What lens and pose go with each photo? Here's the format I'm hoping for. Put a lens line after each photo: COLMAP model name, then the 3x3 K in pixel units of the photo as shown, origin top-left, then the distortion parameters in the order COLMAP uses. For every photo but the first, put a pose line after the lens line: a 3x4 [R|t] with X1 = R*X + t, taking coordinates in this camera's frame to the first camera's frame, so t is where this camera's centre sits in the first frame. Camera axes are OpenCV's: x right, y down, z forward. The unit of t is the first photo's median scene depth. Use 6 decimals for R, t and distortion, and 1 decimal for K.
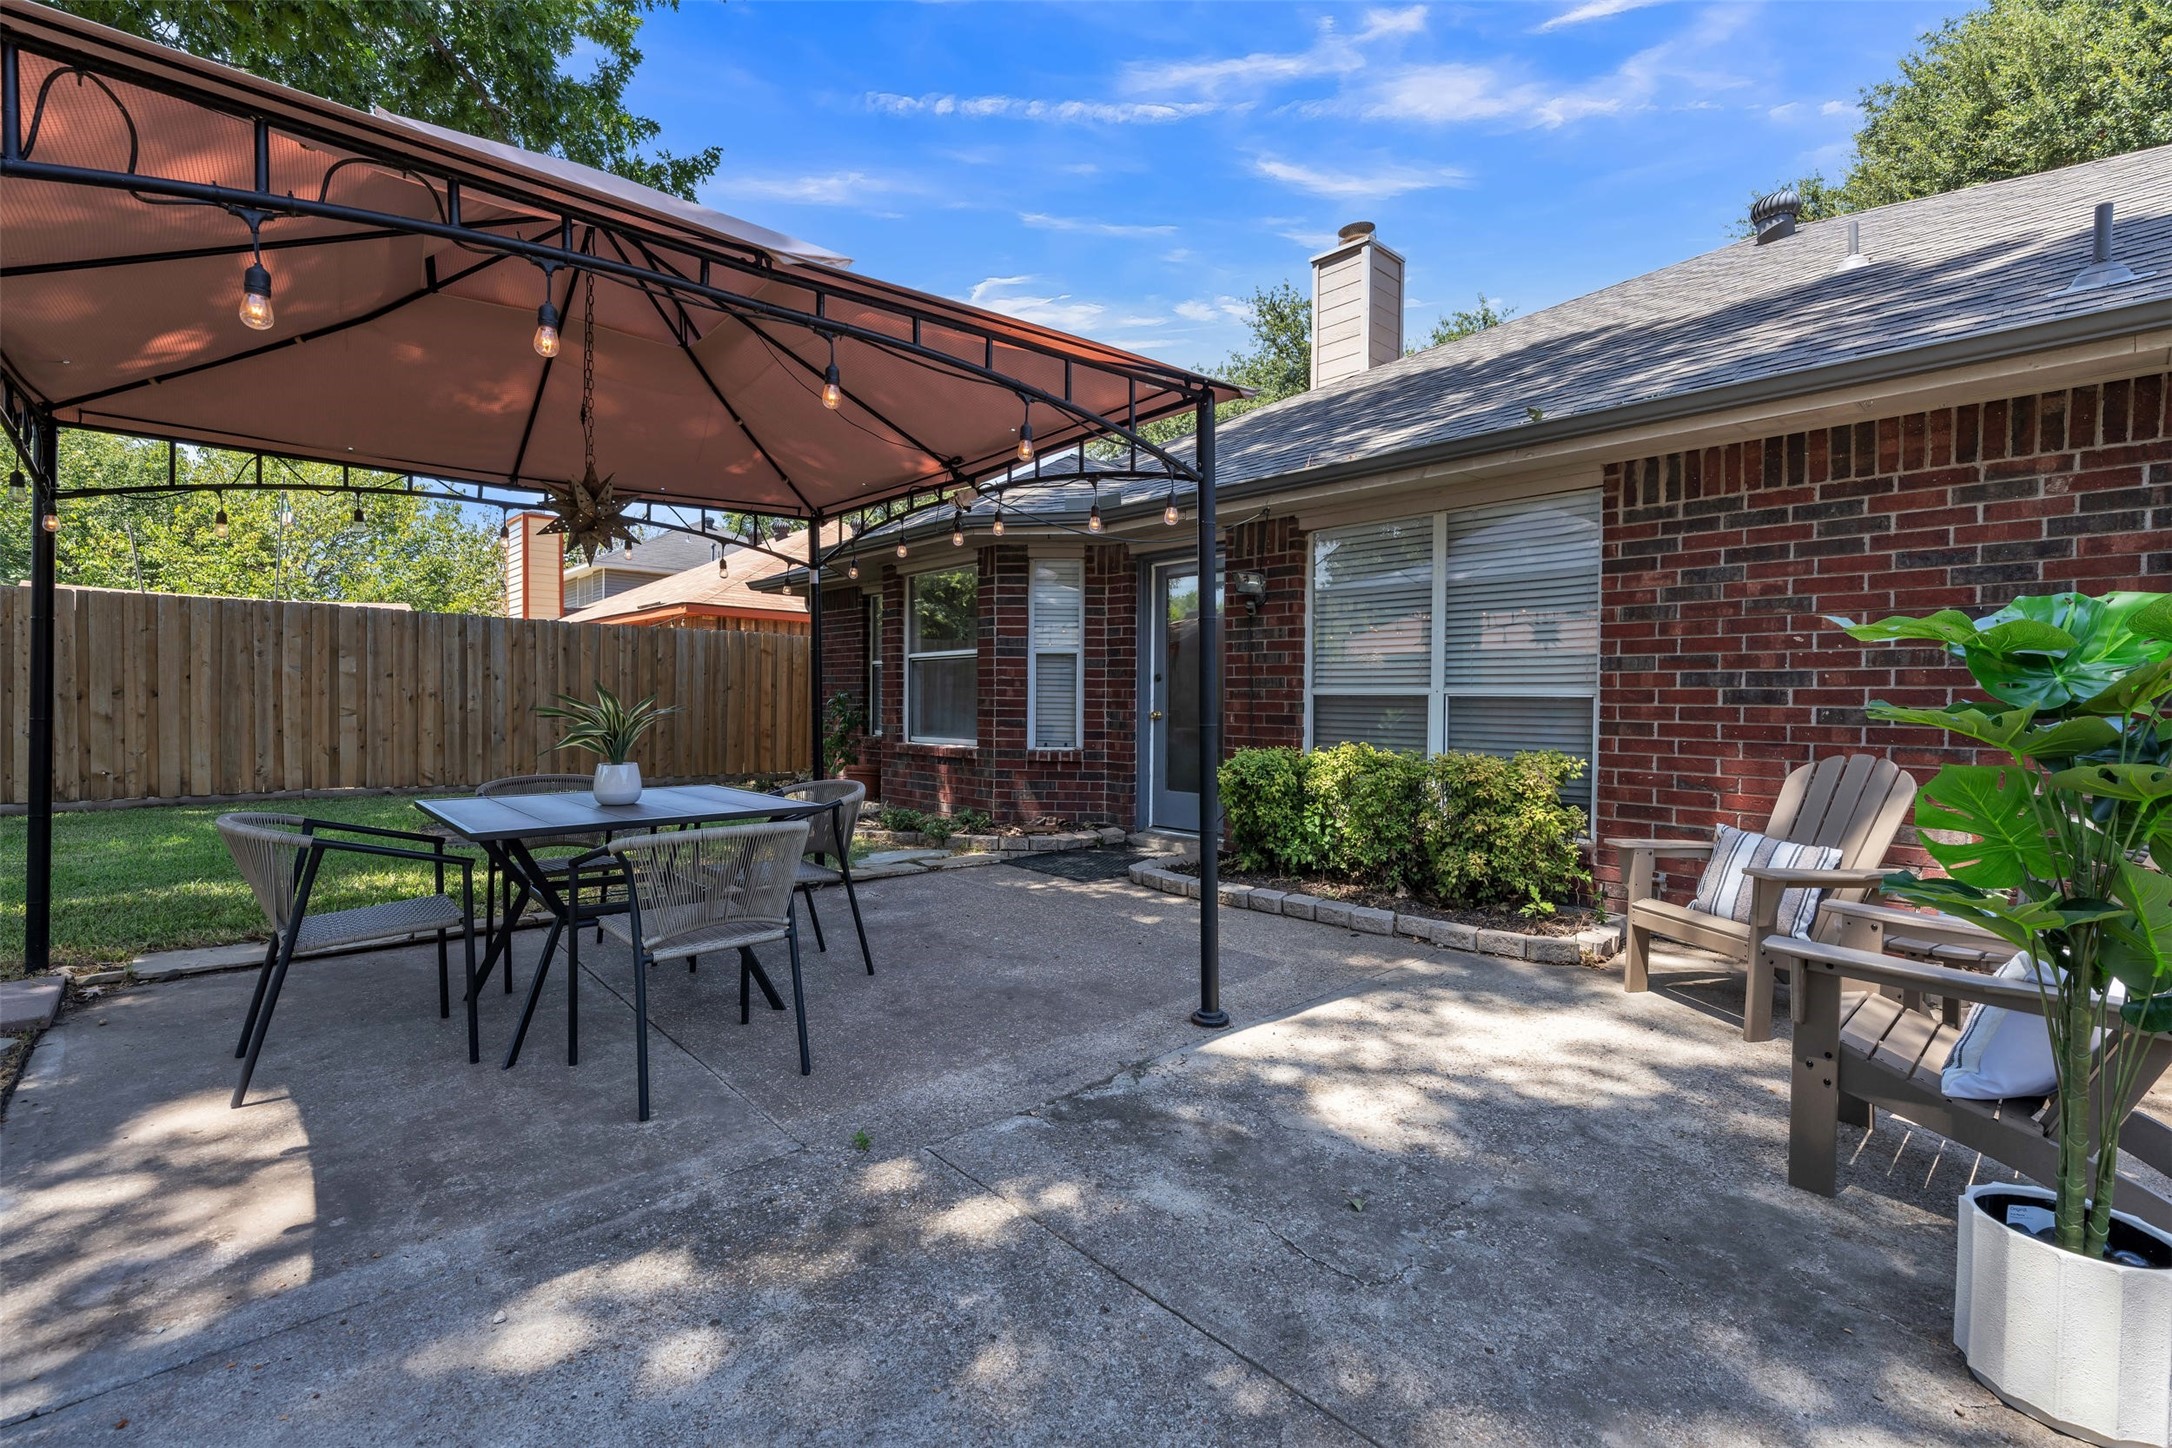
lens RADIAL K [[952.6, 0, 1086.0], [0, 952.6, 724.0], [0, 0, 1]] dist [-0.001856, -0.000901]
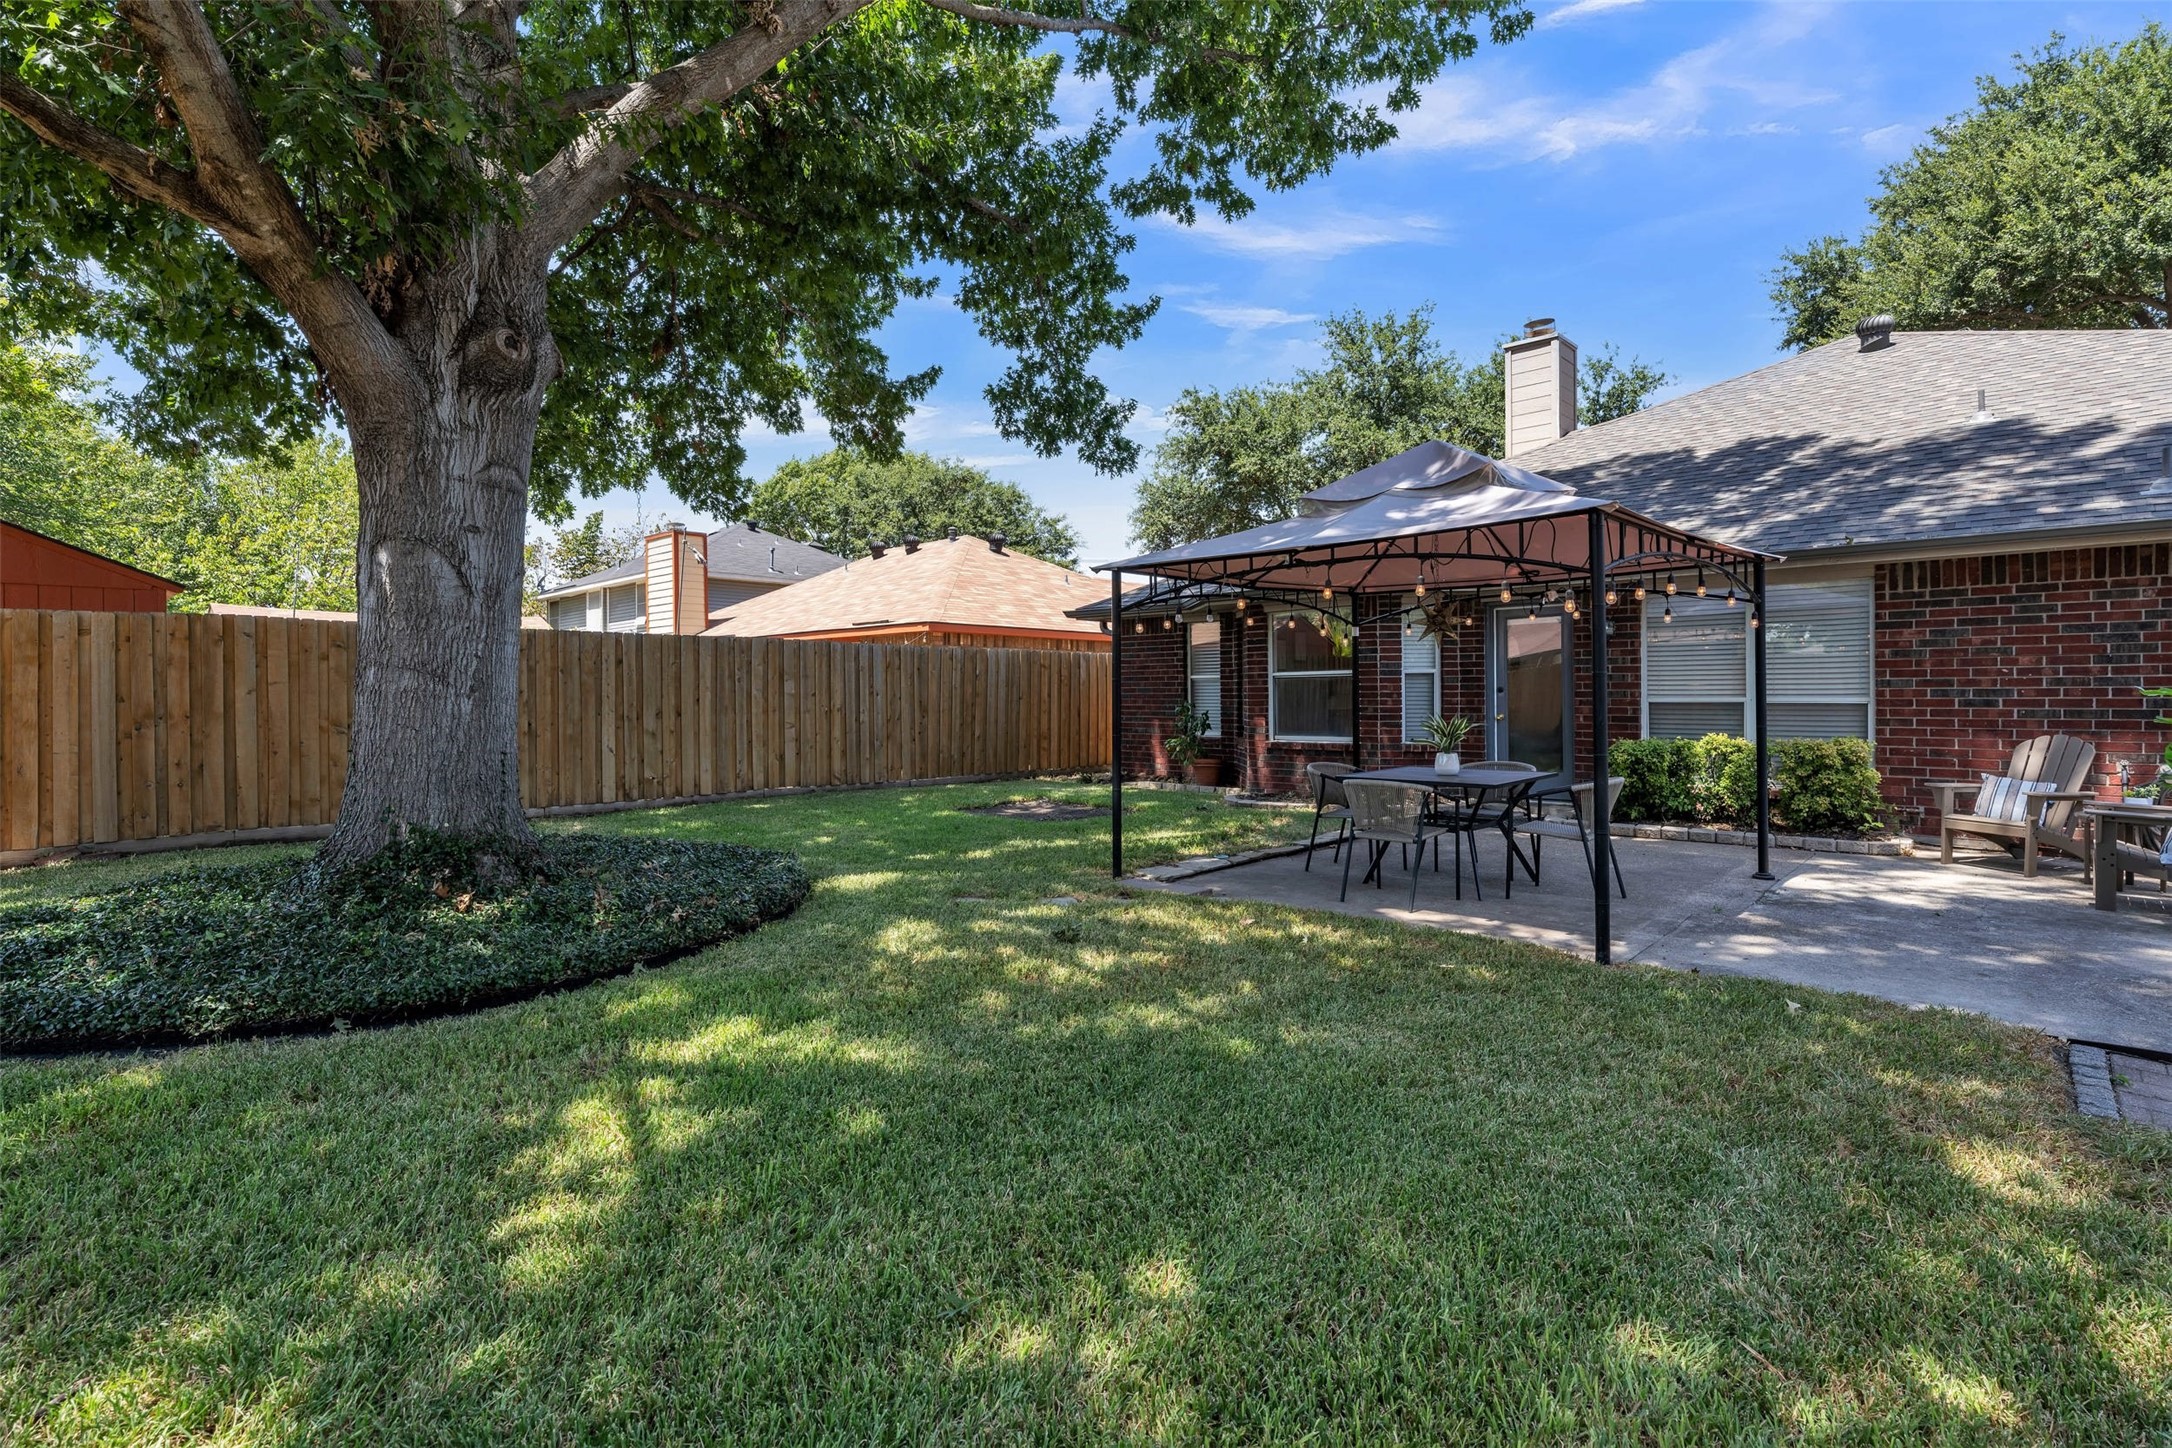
lens RADIAL K [[1025.0, 0, 1088.0], [0, 1025.0, 708.1], [0, 0, 1]] dist [-0.003295, 0.000244]
pose [[0.997430, -0.018666, 0.069170, -0.944845], [0.019345, 0.999771, -0.009155, -0.029972], [-0.068983, 0.010469, 0.997563, -0.680713]]
